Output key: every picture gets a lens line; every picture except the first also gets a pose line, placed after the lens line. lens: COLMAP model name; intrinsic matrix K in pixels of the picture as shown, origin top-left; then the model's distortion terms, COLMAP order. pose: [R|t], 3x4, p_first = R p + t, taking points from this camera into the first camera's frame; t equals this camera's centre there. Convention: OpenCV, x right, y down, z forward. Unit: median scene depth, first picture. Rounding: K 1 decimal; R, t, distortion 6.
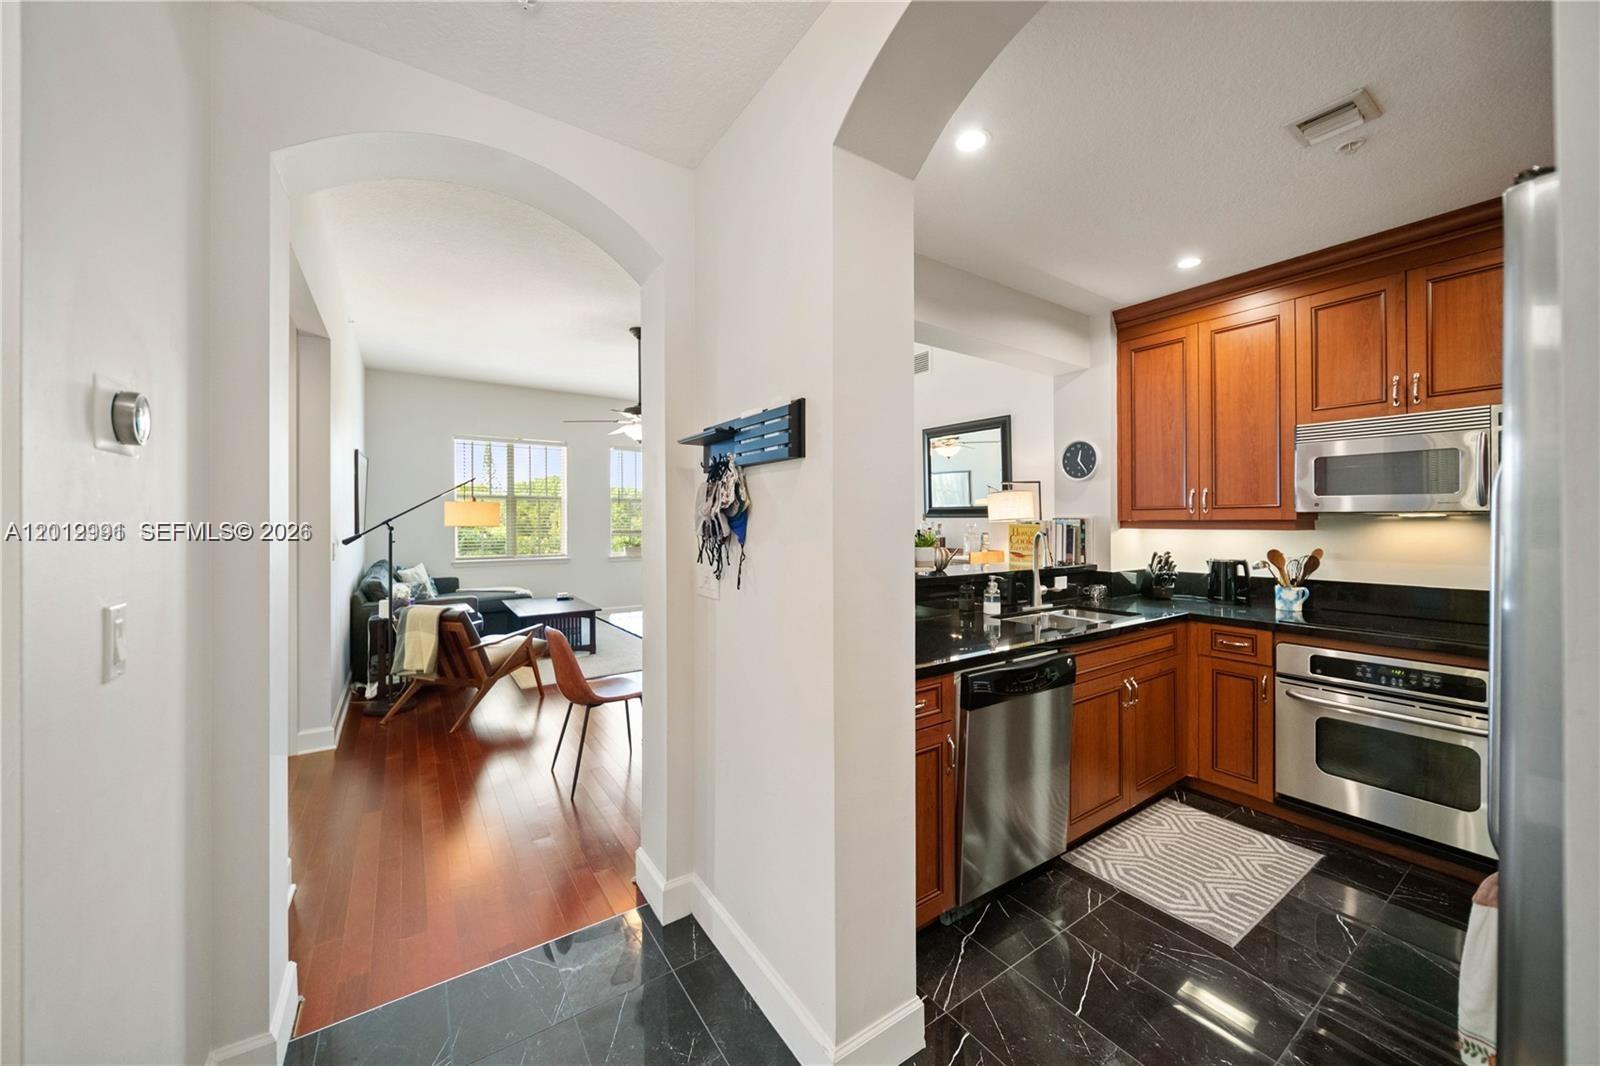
lens RADIAL K [[587.3, 0, 813.0], [0, 587.3, 518.8], [0, 0, 1]] dist [-0.004428, 0.000097]
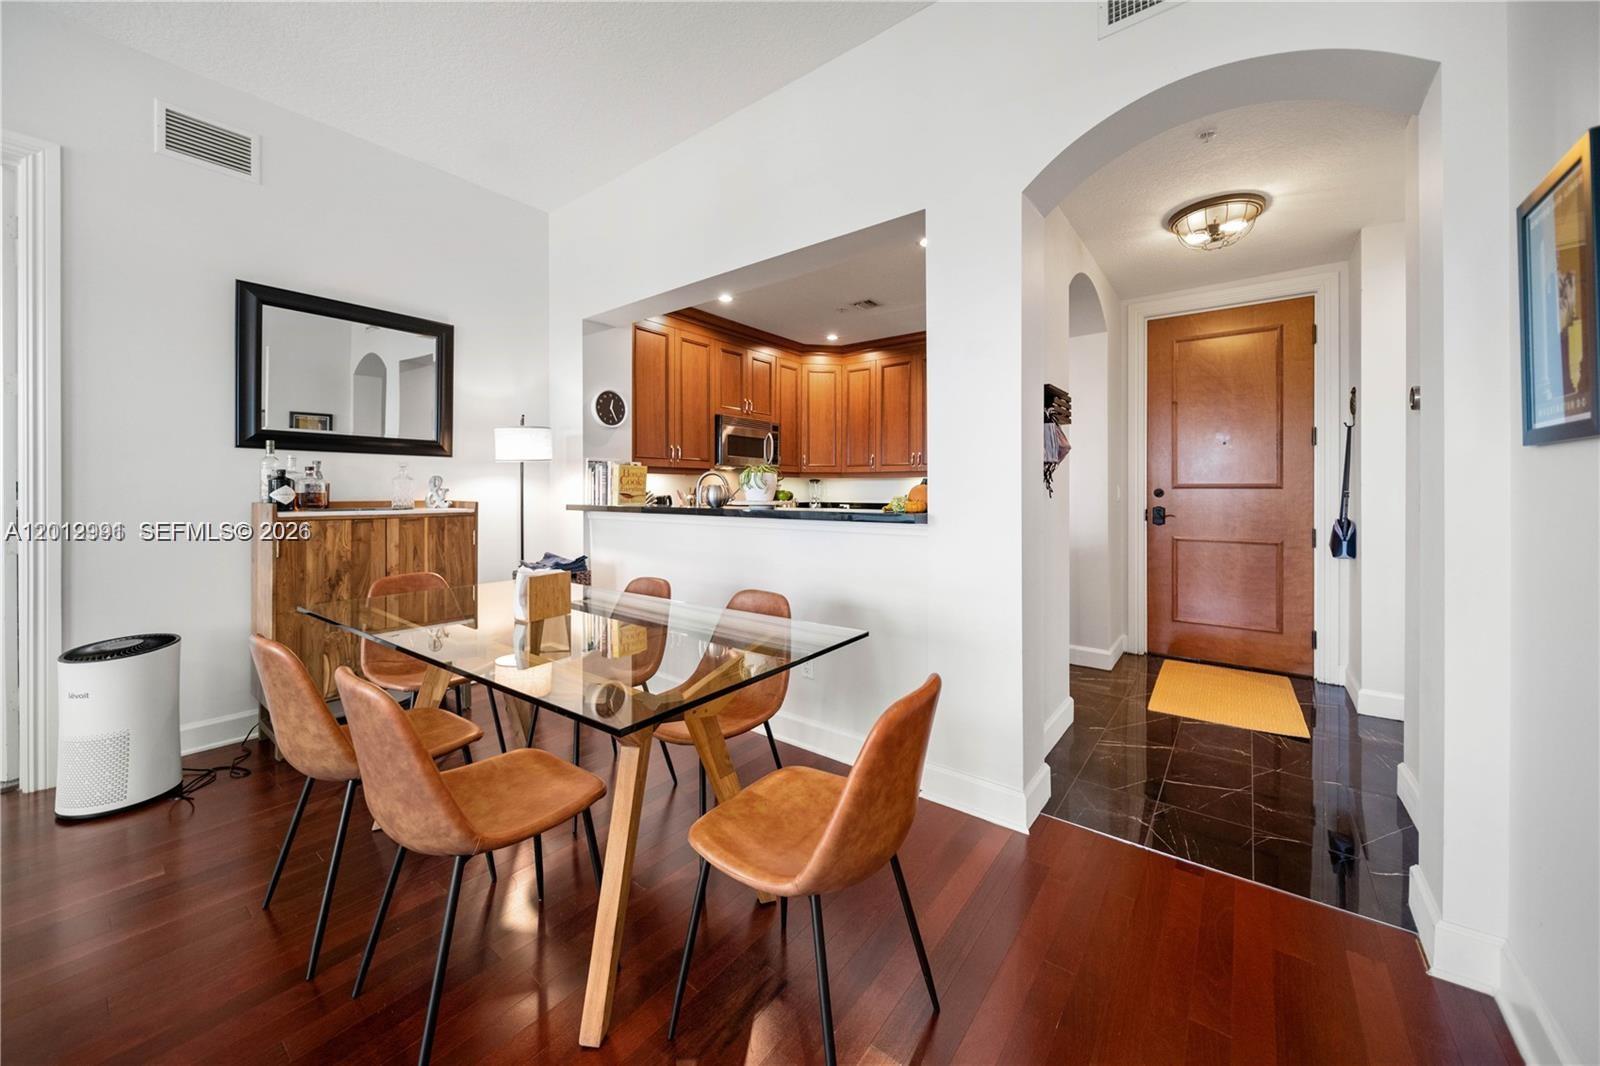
lens RADIAL K [[587.3, 0, 818.6], [0, 587.3, 486.1], [0, 0, 1]] dist [-0.004428, 0.000097]
pose [[-0.327049, 0.008891, 0.944966, -0.763098], [-0.003026, 0.999941, -0.010455, 0.058465], [-0.945003, -0.006278, -0.327003, 1.100949]]
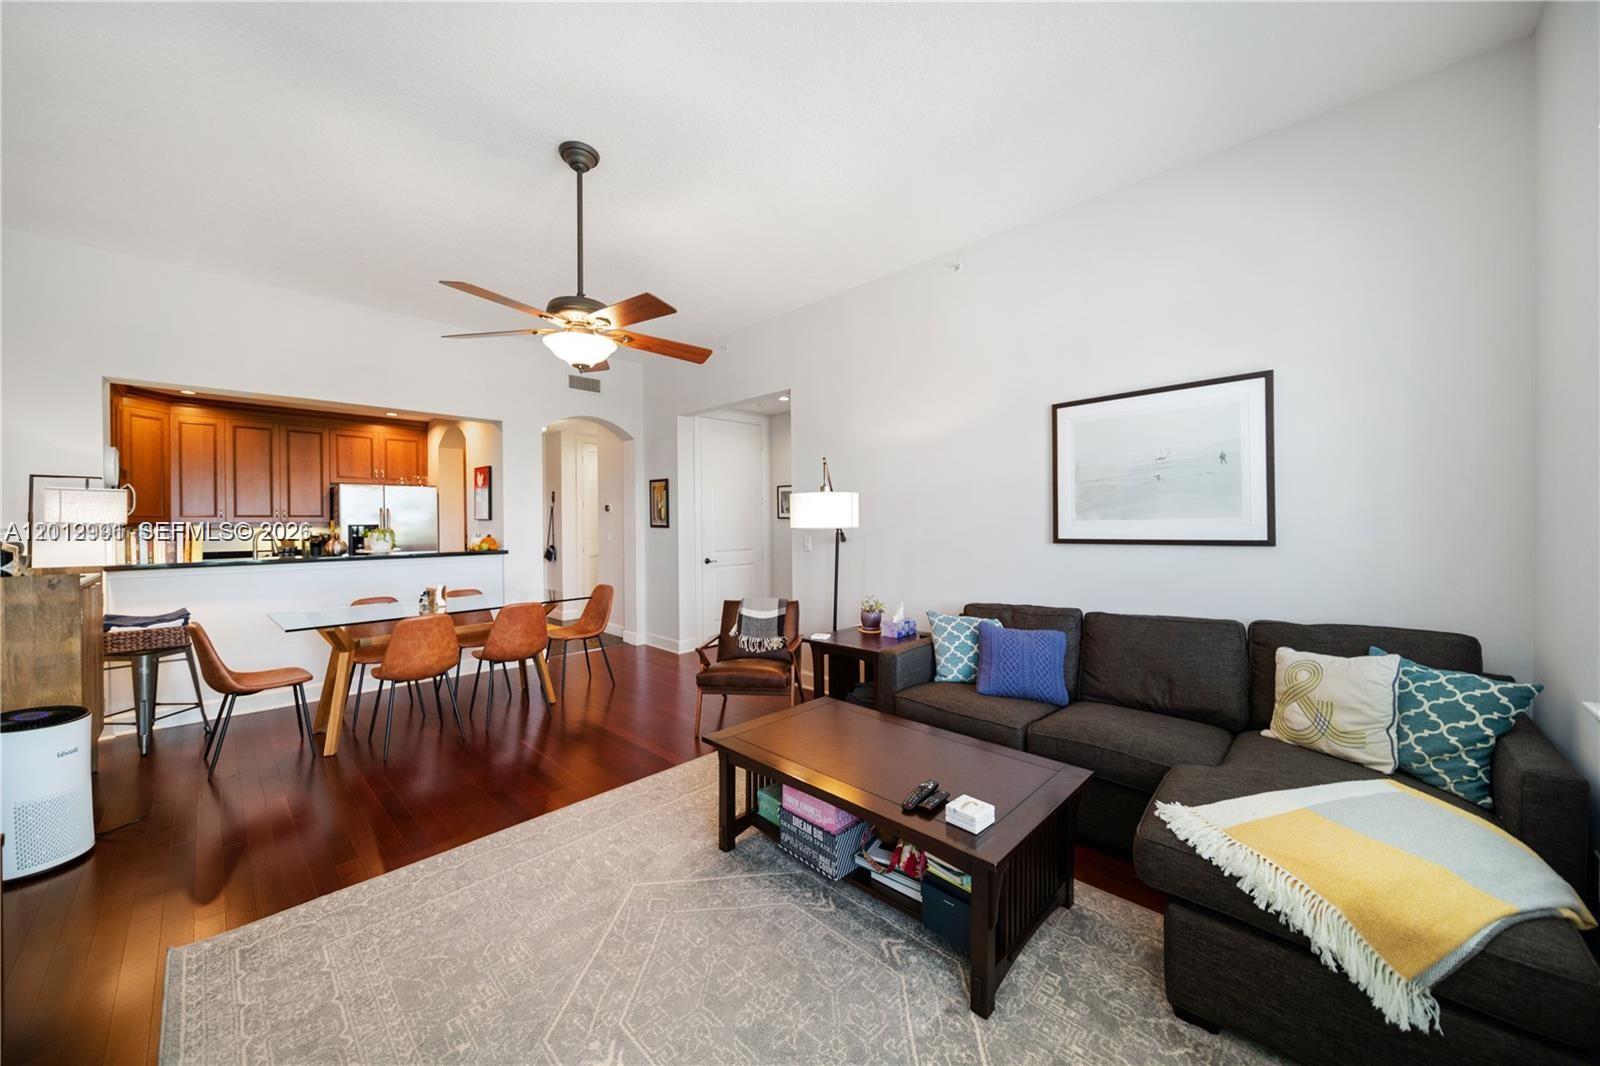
lens RADIAL K [[587.3, 0, 781.7], [0, 587.3, 520.4], [0, 0, 1]] dist [-0.004428, 0.000097]
pose [[-0.985674, 0.008645, -0.168440, -0.631151], [0.009119, 0.999956, -0.002036, 0.011109], [0.168415, -0.003543, -0.985710, 2.522311]]
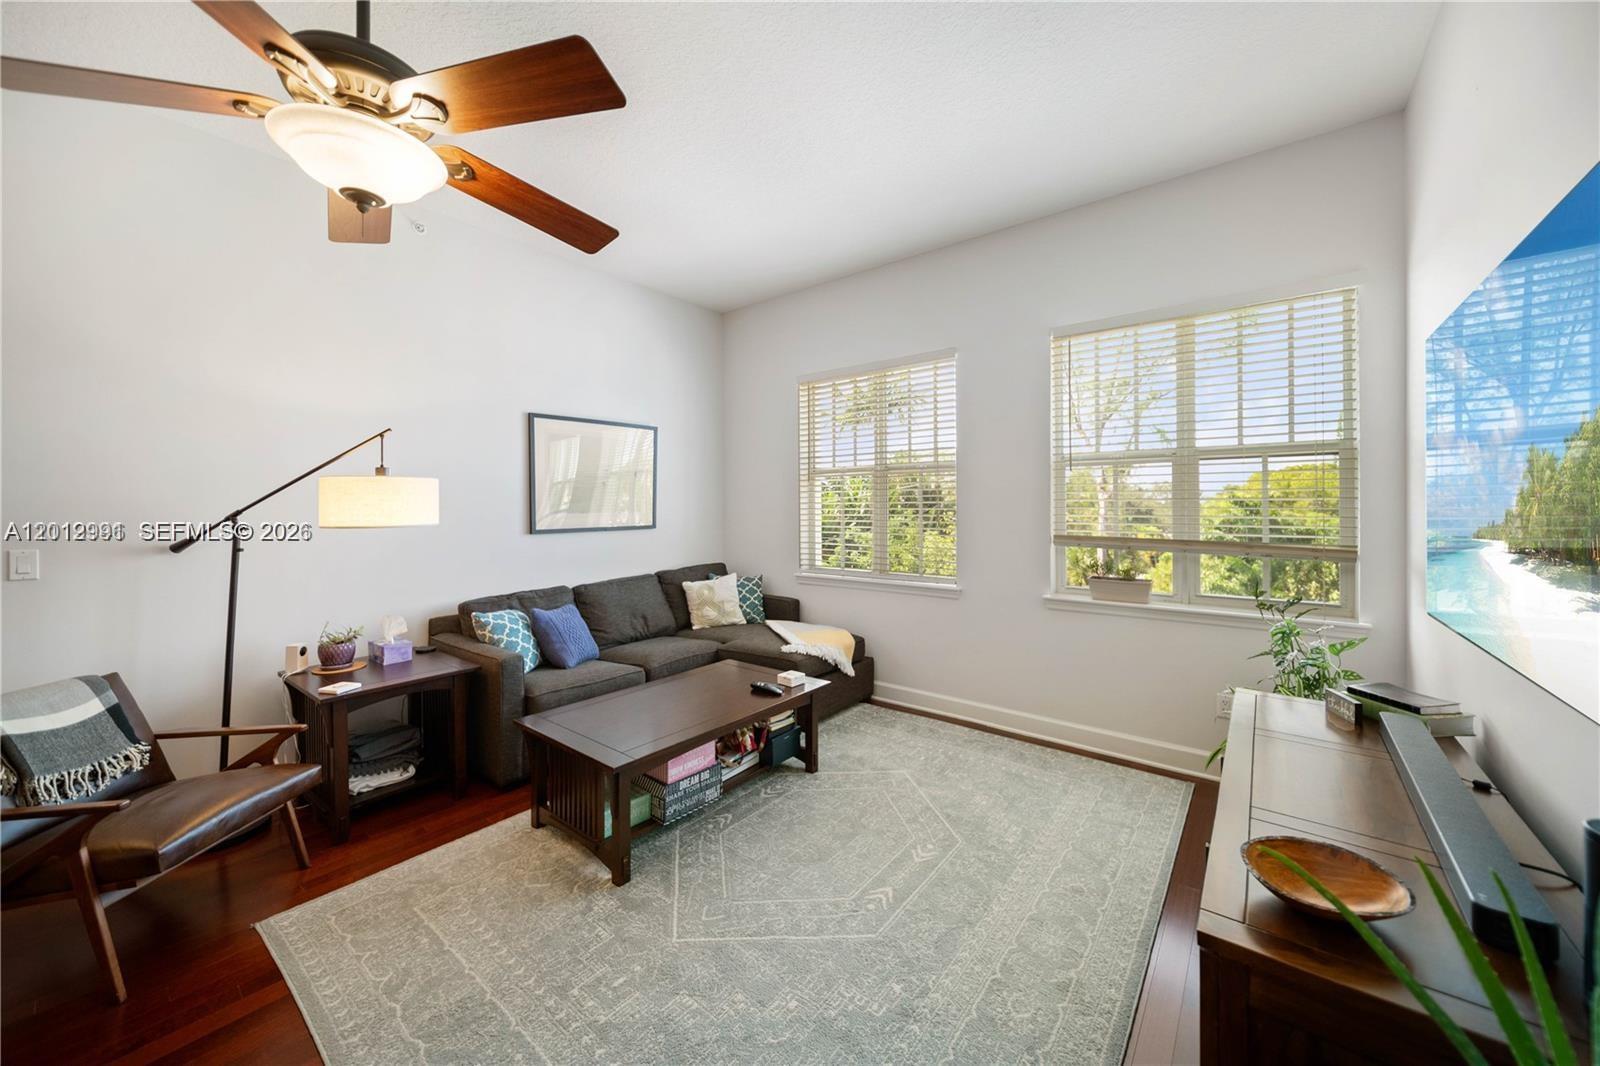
lens RADIAL K [[587.3, 0, 822.0], [0, 587.3, 507.5], [0, 0, 1]] dist [-0.004428, 0.000097]
pose [[0.304549, 0.008535, -0.952459, 0.005525], [0.000364, 0.999959, 0.009077, -0.010291], [0.952497, -0.003111, 0.304533, 1.815256]]
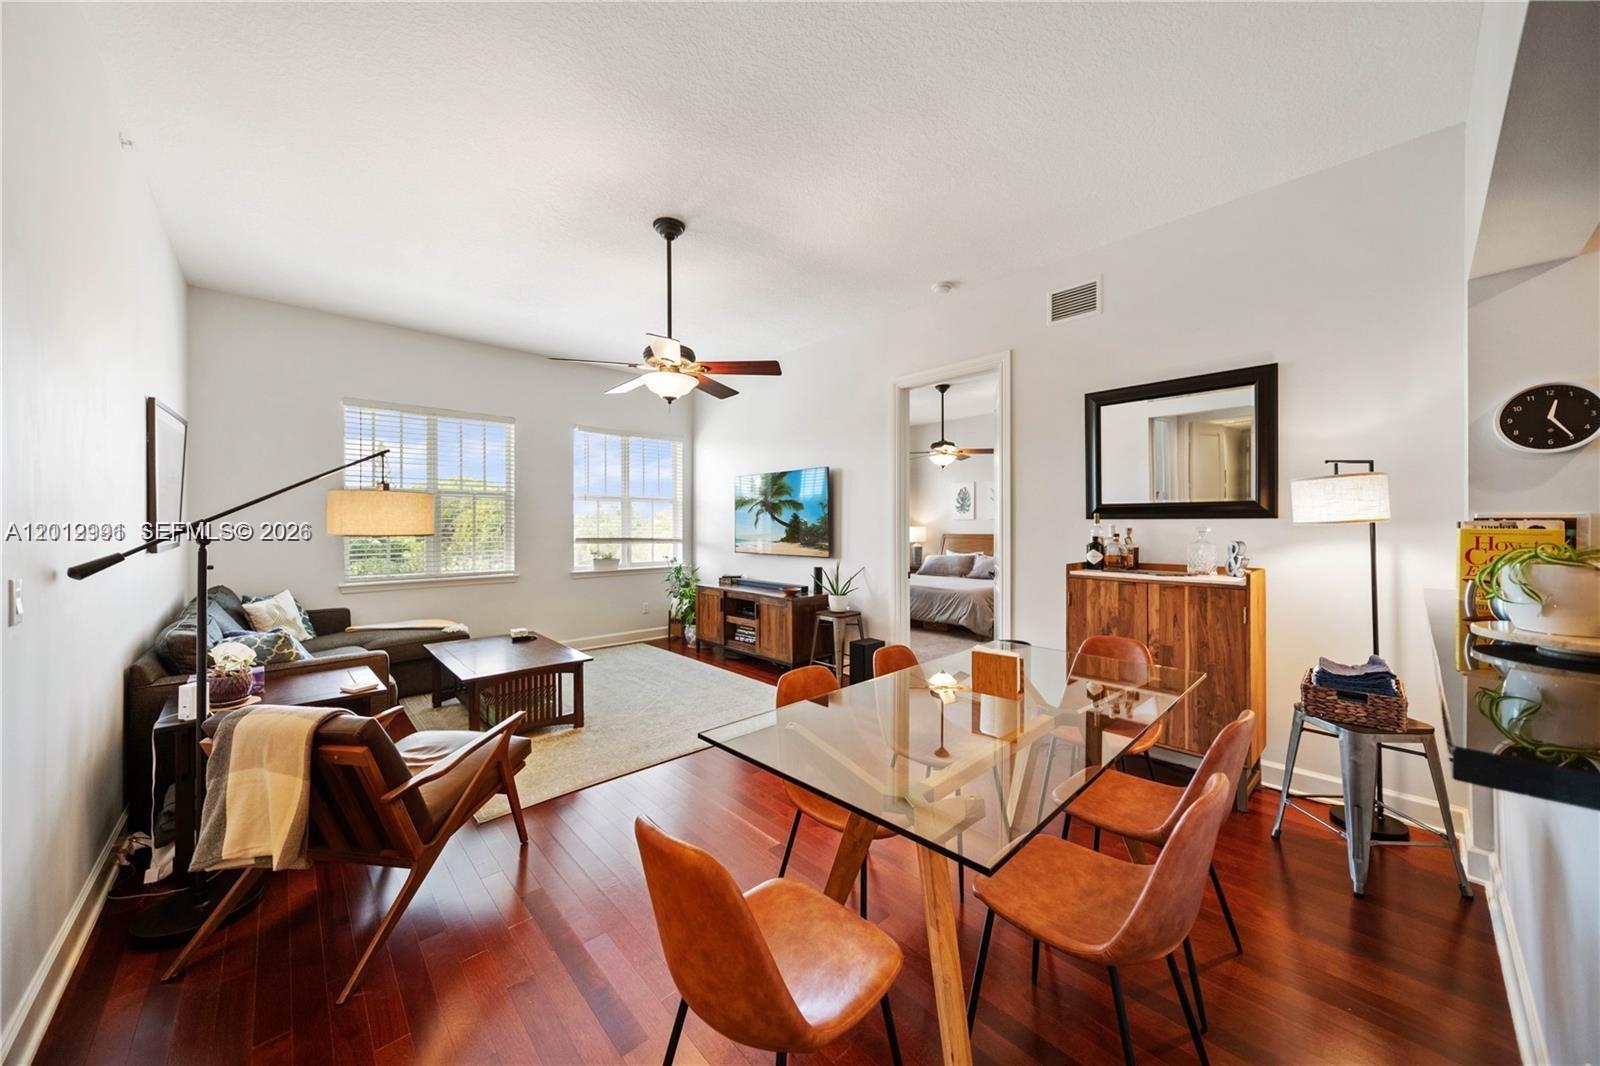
lens RADIAL K [[567.0, 0, 807.3], [0, 567.0, 523.2], [0, 0, 1]] dist [0.005317, -0.000118]
pose [[0.990215, -0.000541, 0.139551, -0.381428], [0.000376, 0.999999, 0.001209, 0.003182], [-0.139552, -0.001144, 0.990214, 0.608369]]
